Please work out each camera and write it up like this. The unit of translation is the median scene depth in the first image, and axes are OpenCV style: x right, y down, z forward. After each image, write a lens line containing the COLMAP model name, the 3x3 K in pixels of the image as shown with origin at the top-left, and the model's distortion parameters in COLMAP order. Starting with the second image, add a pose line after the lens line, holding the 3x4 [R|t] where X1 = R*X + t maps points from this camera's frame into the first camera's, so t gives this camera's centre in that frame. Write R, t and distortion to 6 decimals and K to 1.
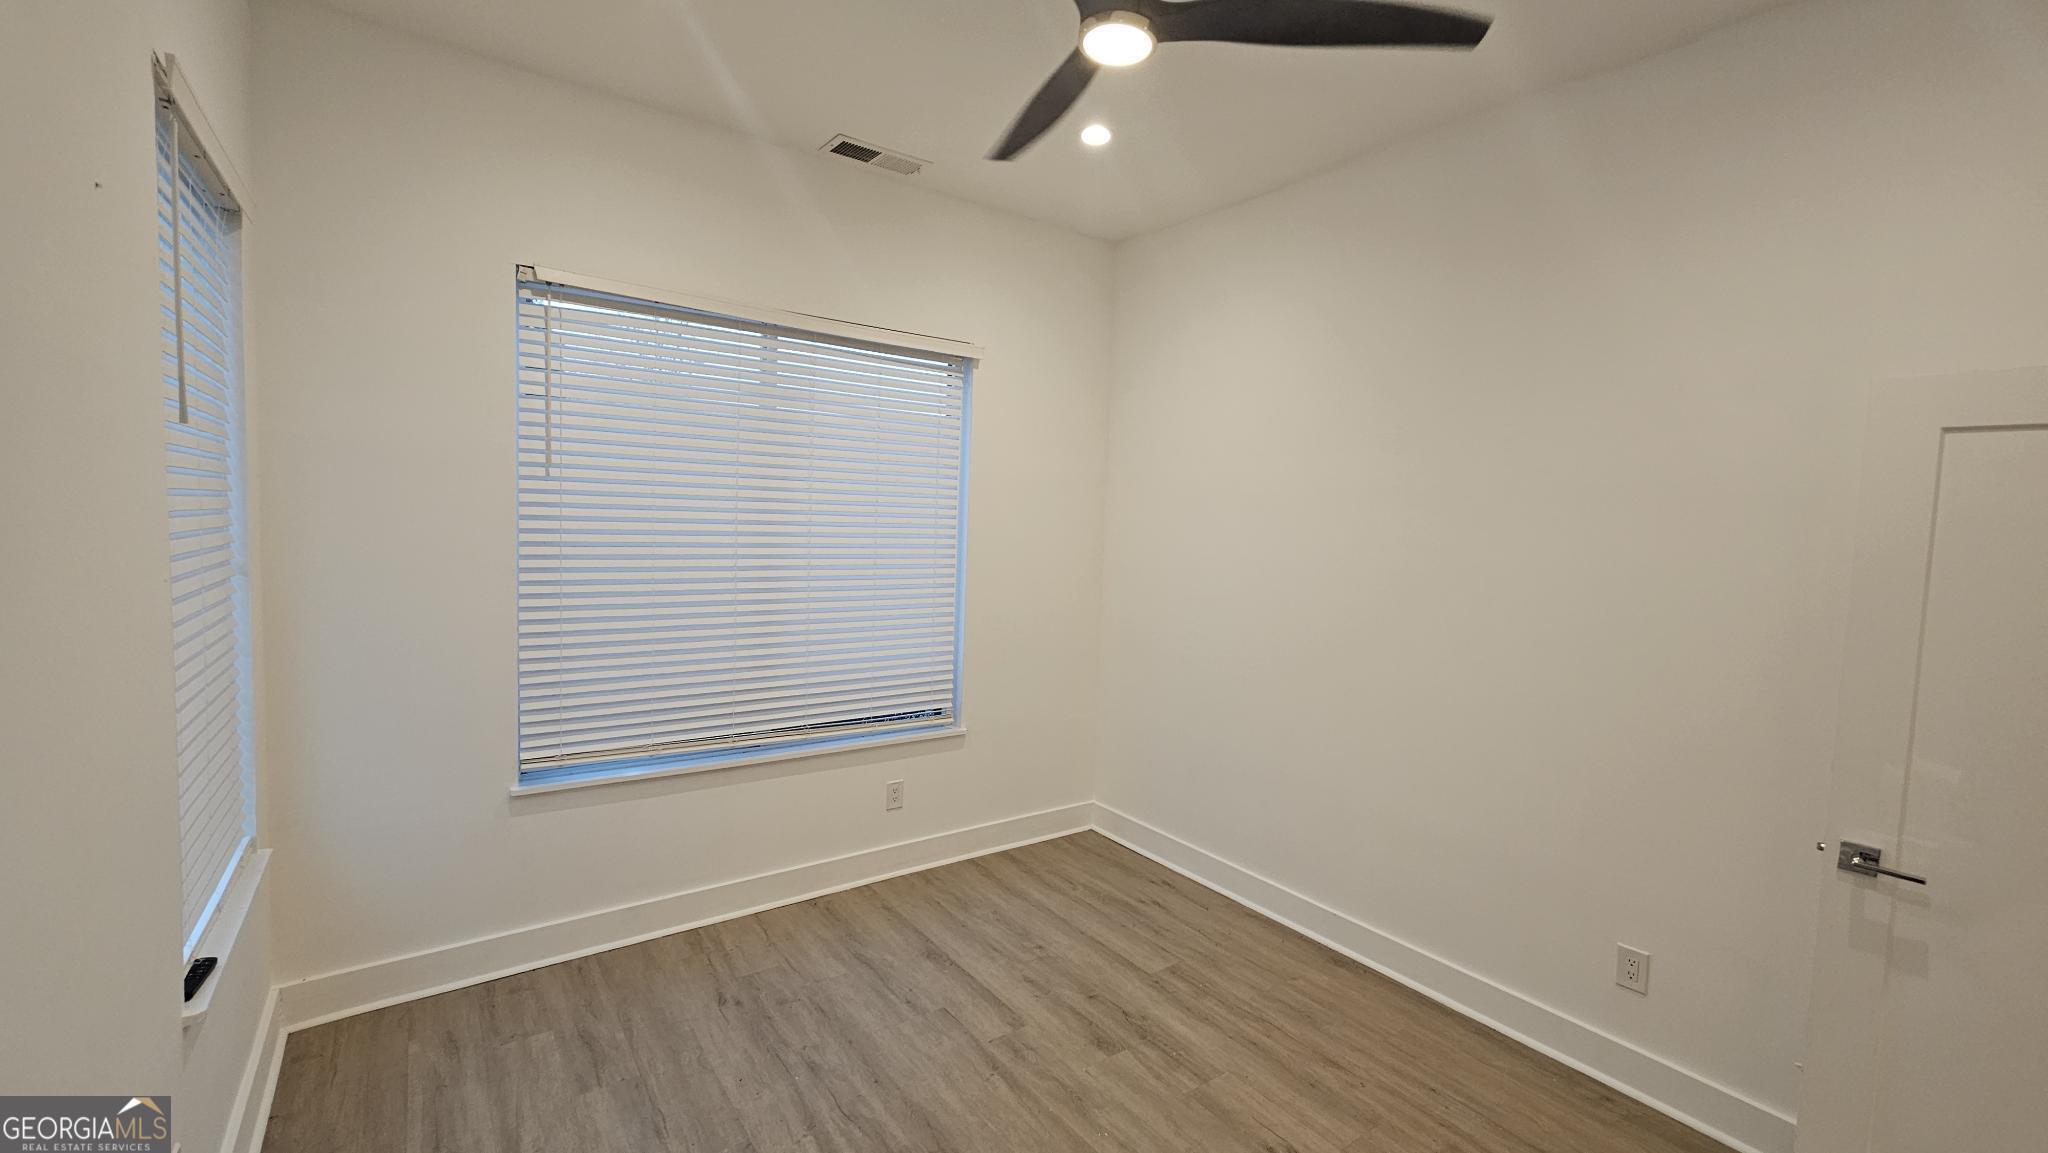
lens RADIAL K [[836.4, 0, 1025.0], [0, 836.4, 576.5], [0, 0, 1]] dist [0.001150, -0.000170]
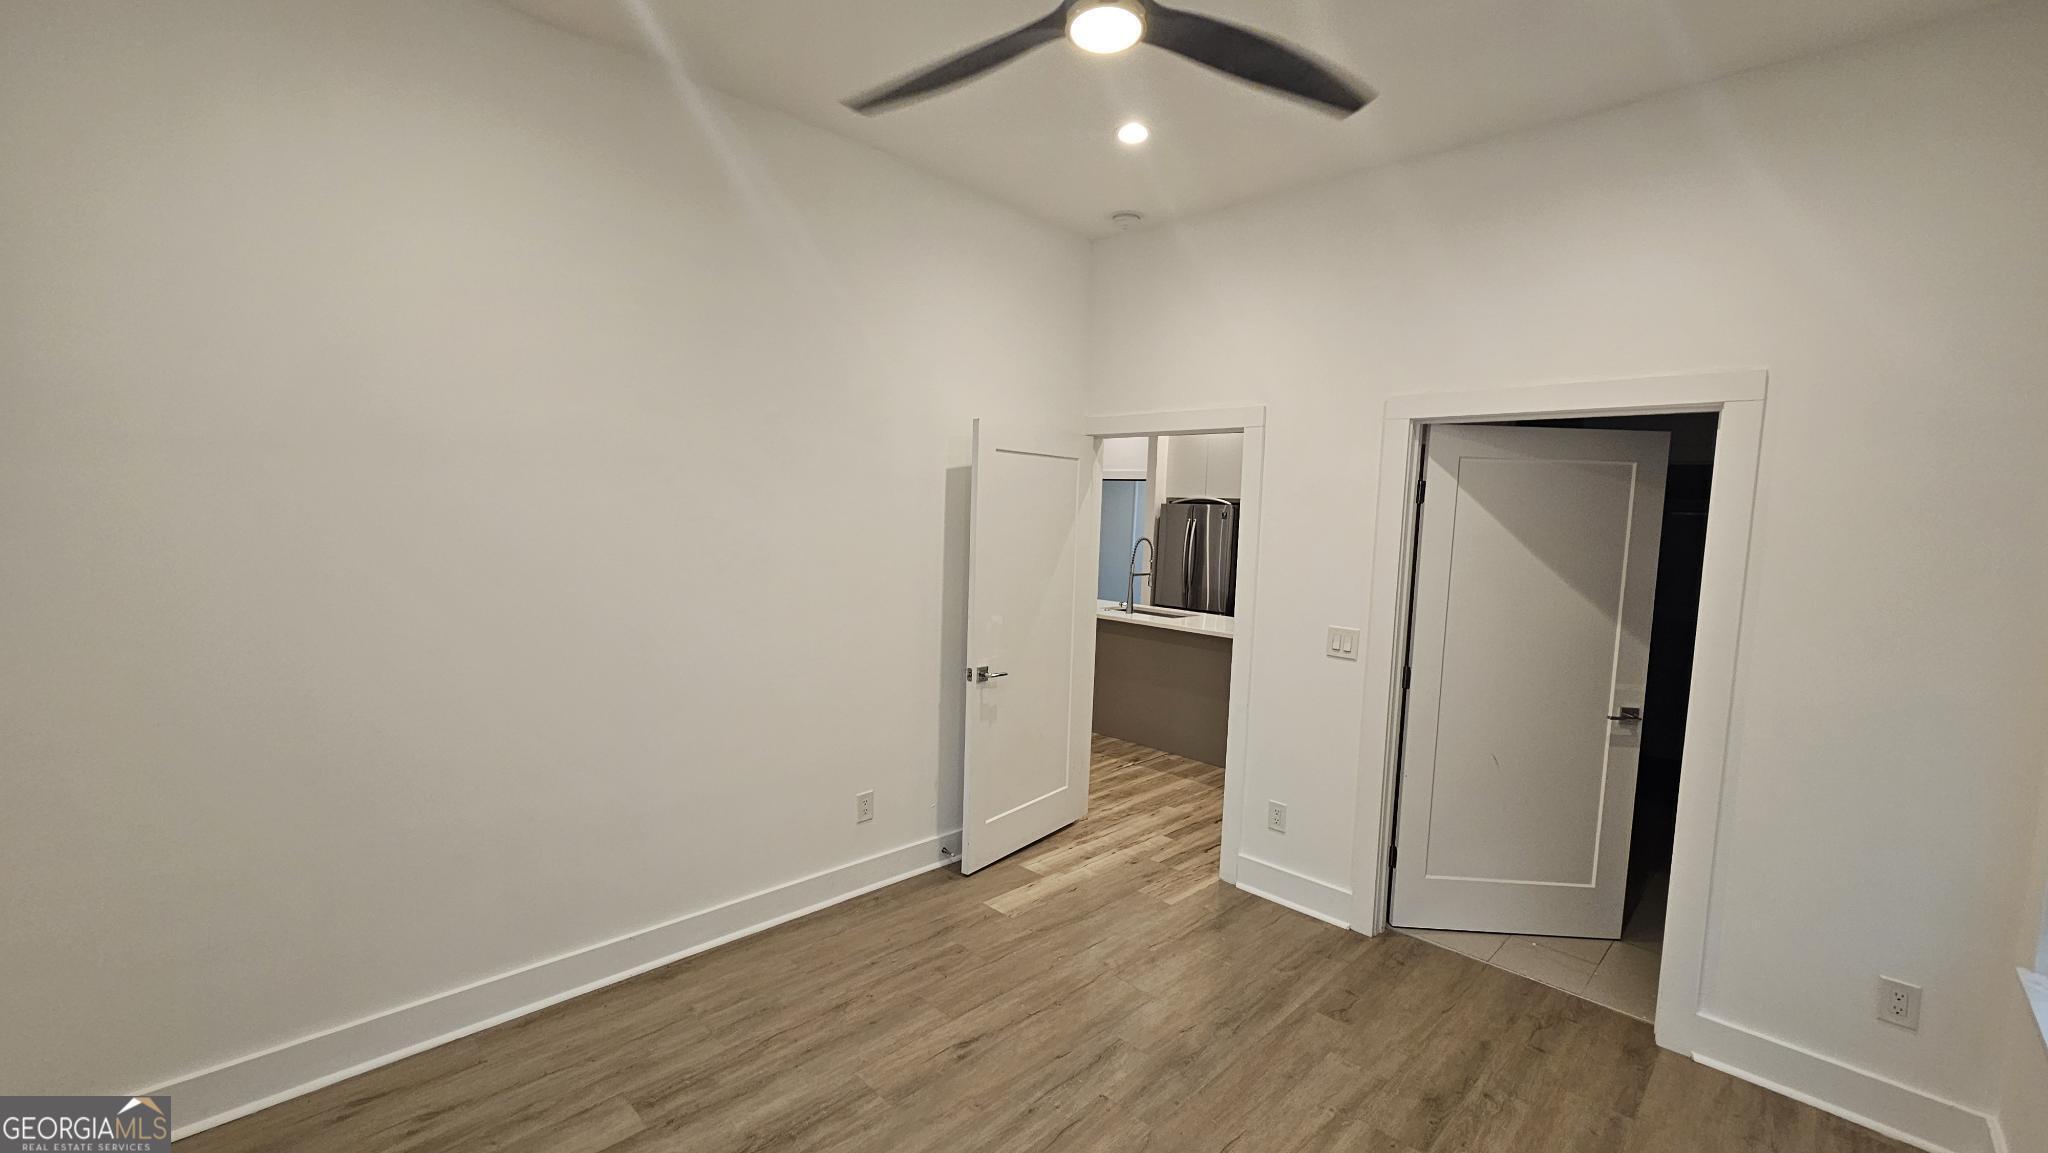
lens RADIAL K [[836.4, 0, 1015.1], [0, 836.4, 590.1], [0, 0, 1]] dist [0.001150, -0.000170]
pose [[-0.169147, -0.121634, 0.978056, -0.591037], [0.027866, 0.991369, 0.128109, -0.063030], [-0.985197, 0.048923, -0.164297, 0.863320]]
